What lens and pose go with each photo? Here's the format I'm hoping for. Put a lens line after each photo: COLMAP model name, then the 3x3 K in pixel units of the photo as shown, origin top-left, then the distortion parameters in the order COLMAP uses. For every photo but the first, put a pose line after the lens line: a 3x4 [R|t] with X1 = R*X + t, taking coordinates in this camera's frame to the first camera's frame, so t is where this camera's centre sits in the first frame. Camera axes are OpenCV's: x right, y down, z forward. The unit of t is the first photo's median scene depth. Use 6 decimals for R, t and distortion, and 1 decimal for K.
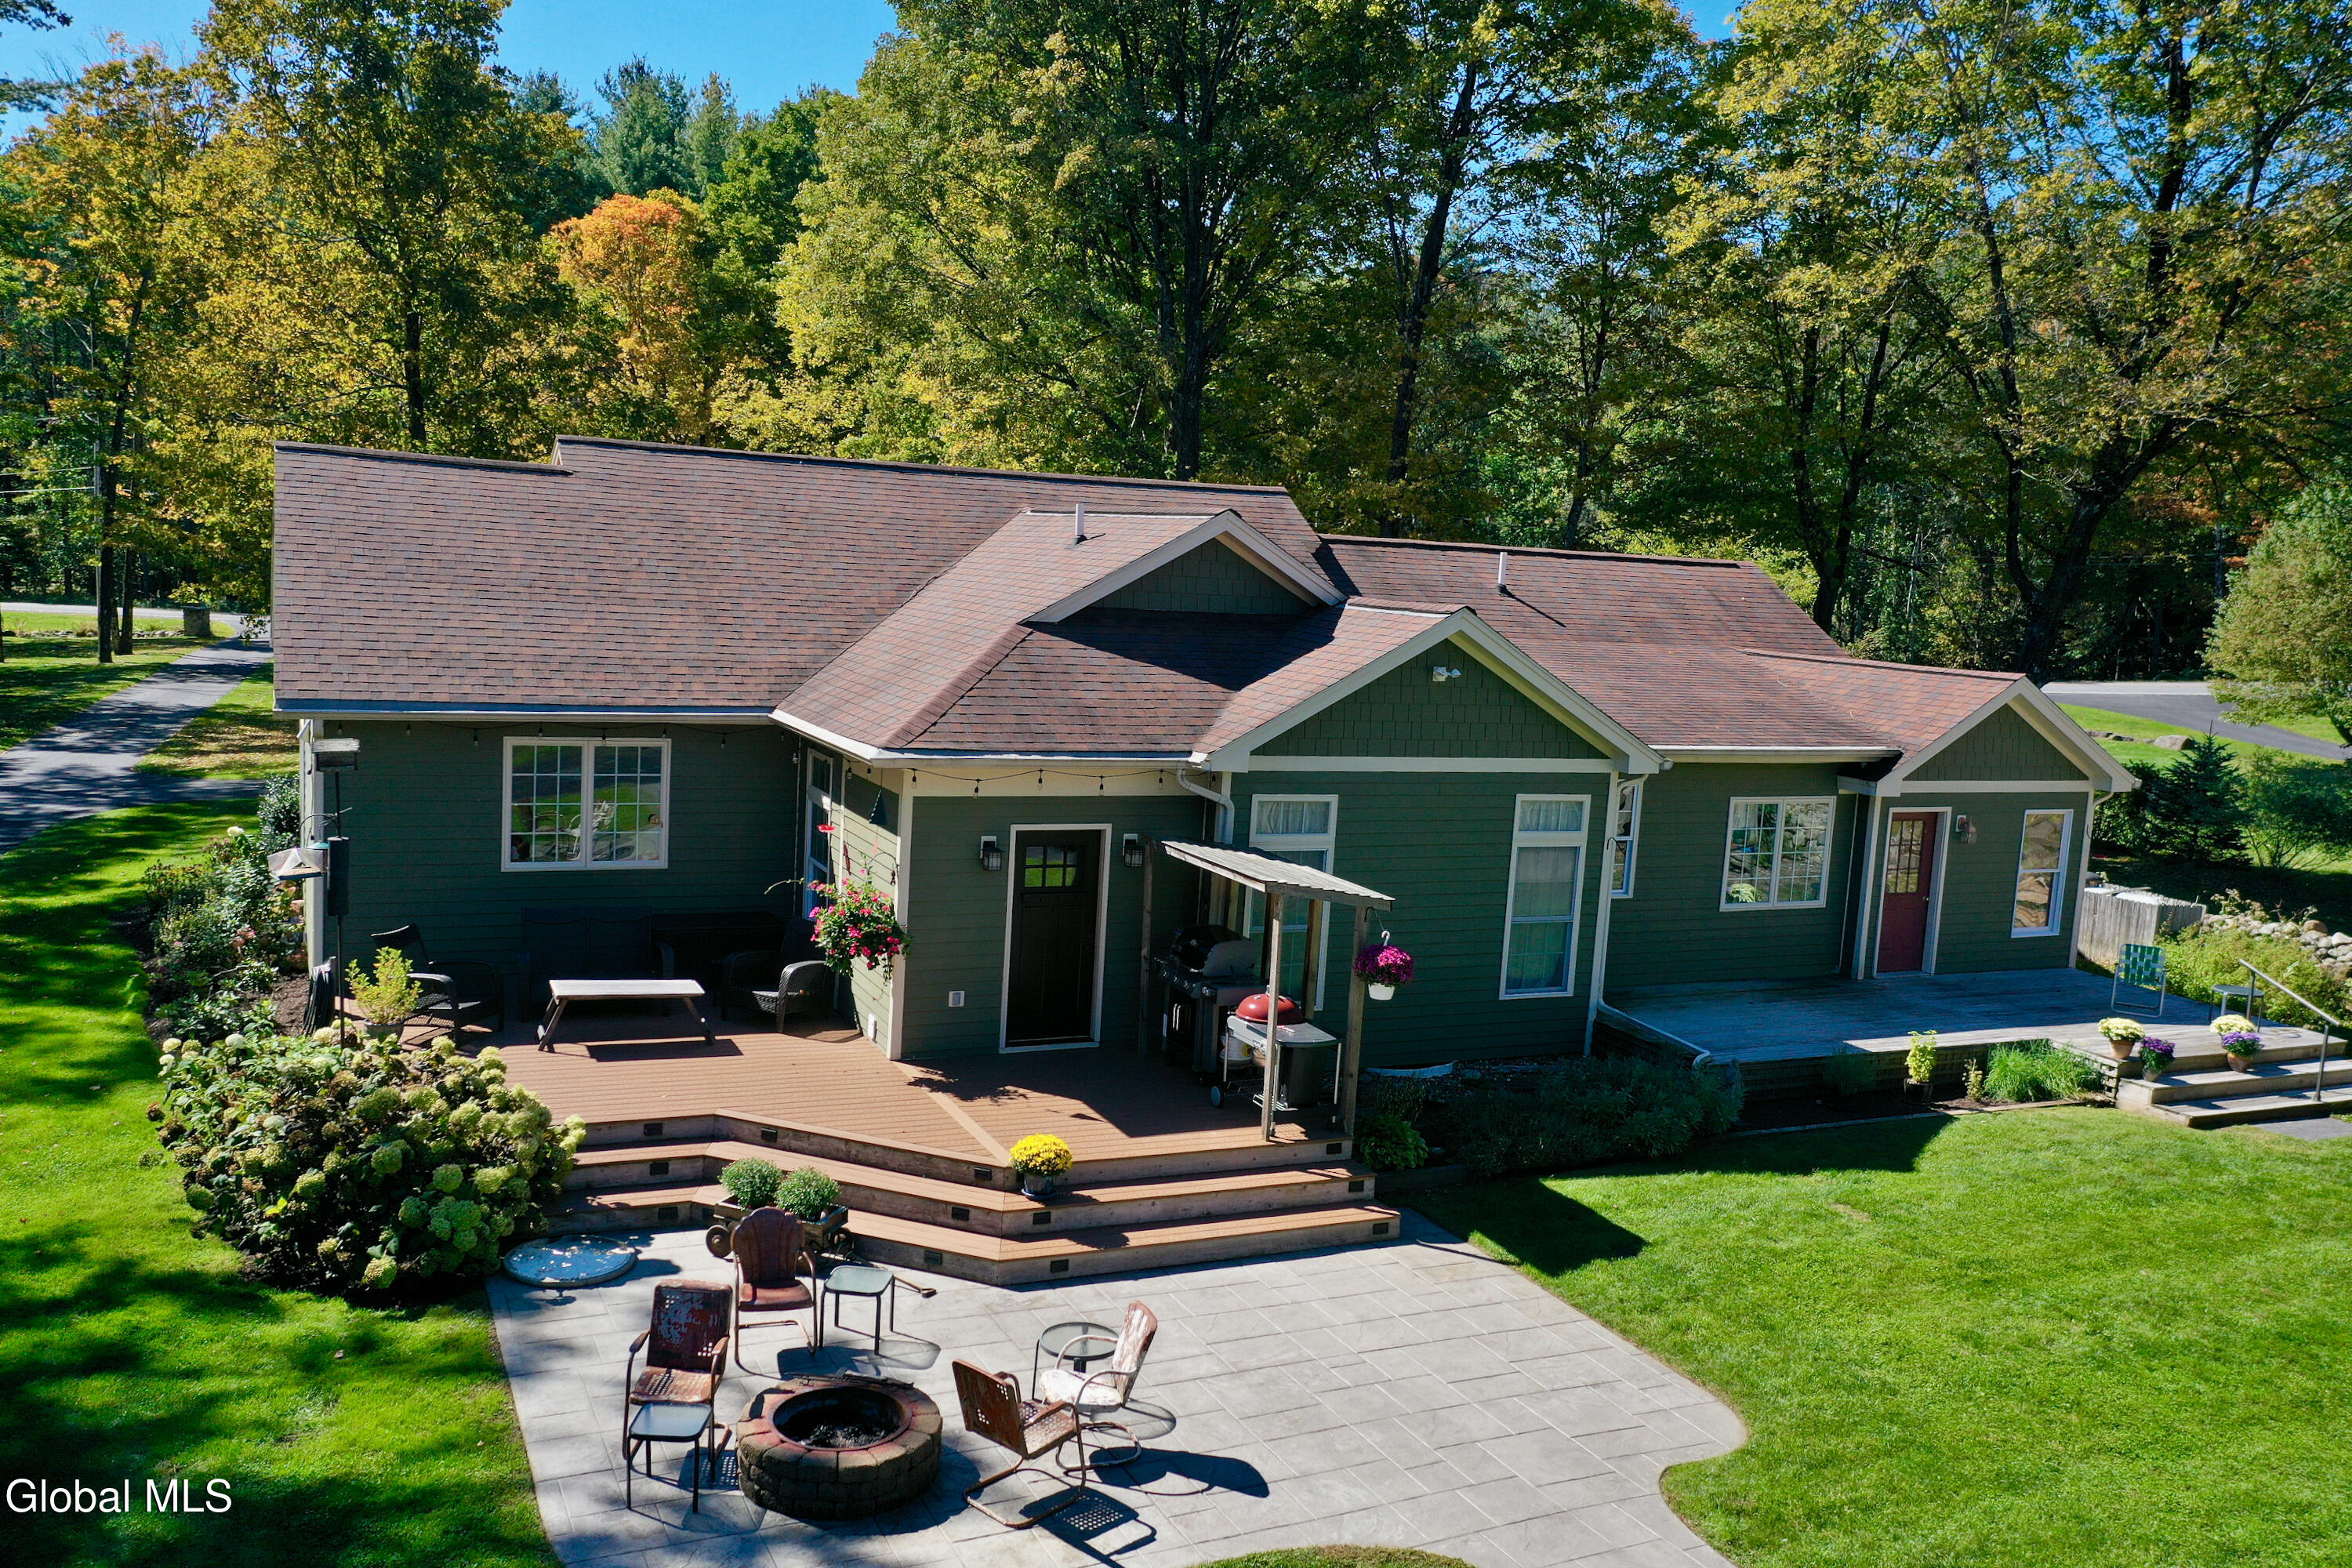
lens RADIAL K [[1932.6, 0, 1180.7], [0, 1932.6, 779.2], [0, 0, 1]] dist [0.002054, 0.003850]
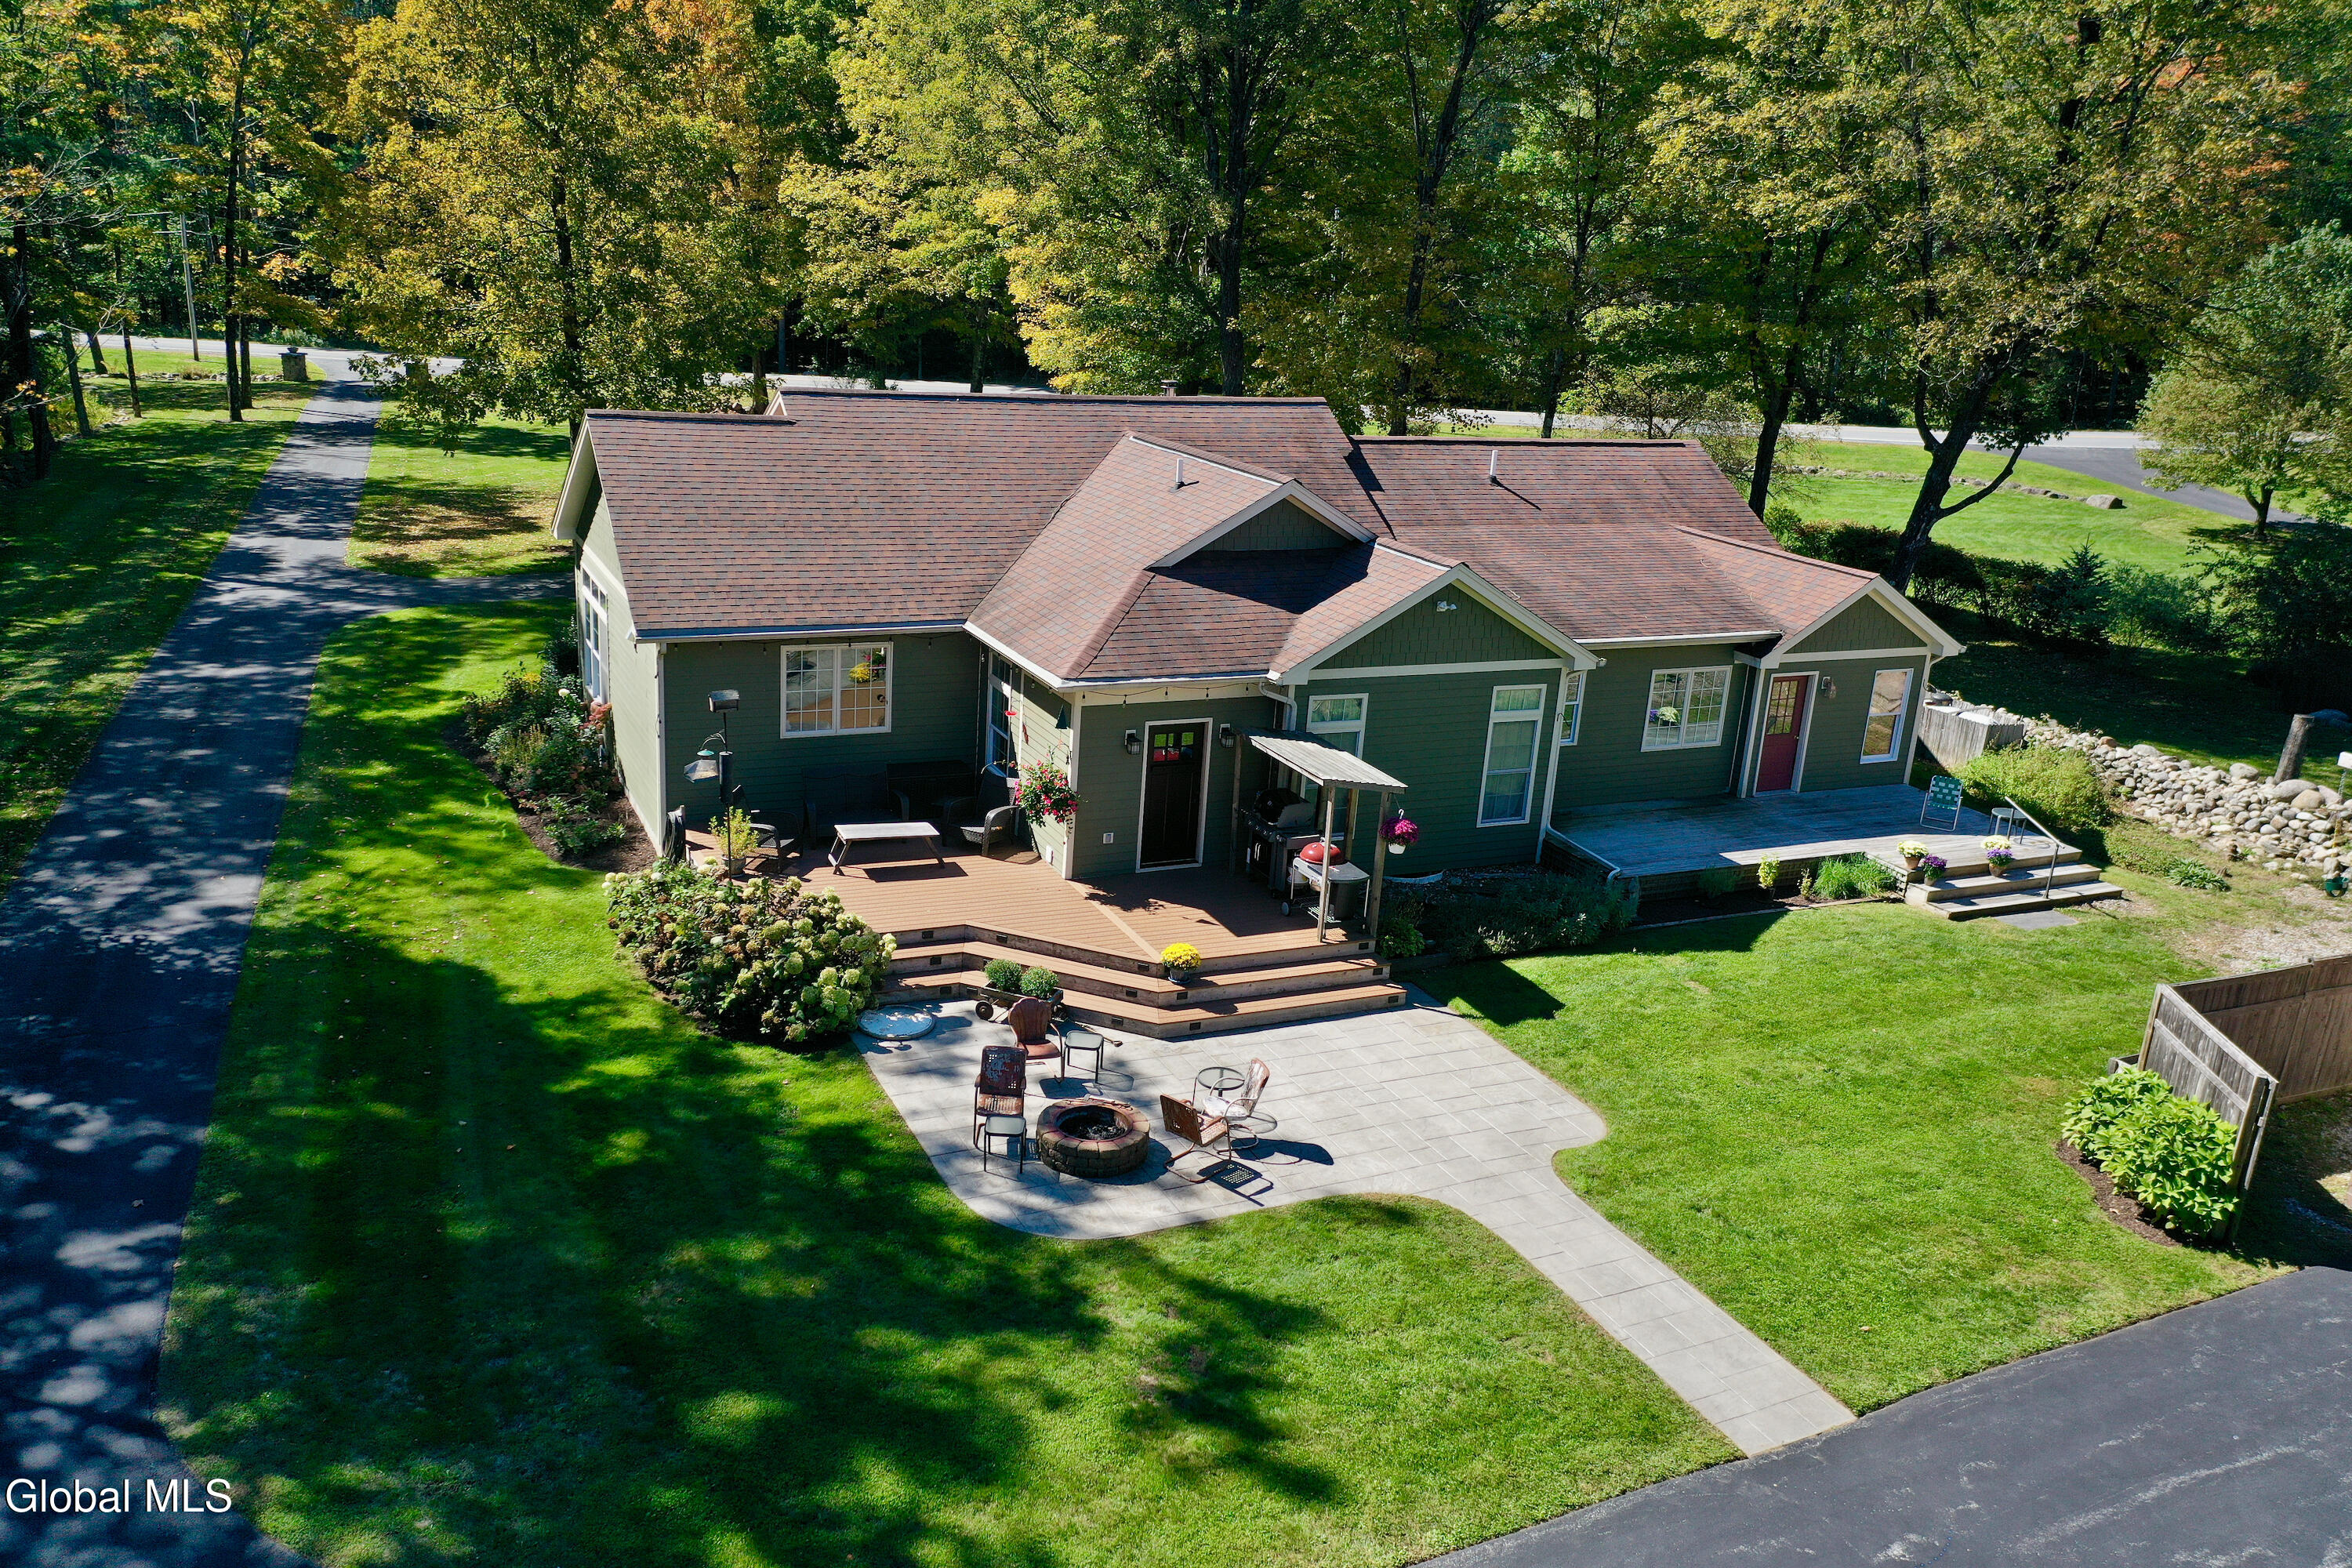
lens RADIAL K [[1932.6, 0, 1180.7], [0, 1932.6, 779.2], [0, 0, 1]] dist [0.002054, 0.003850]
pose [[0.999975, 0.006415, 0.002997, -0.066362], [-0.006833, 0.985245, 0.171015, -0.186381], [-0.001856, -0.171031, 0.985264, -0.455400]]
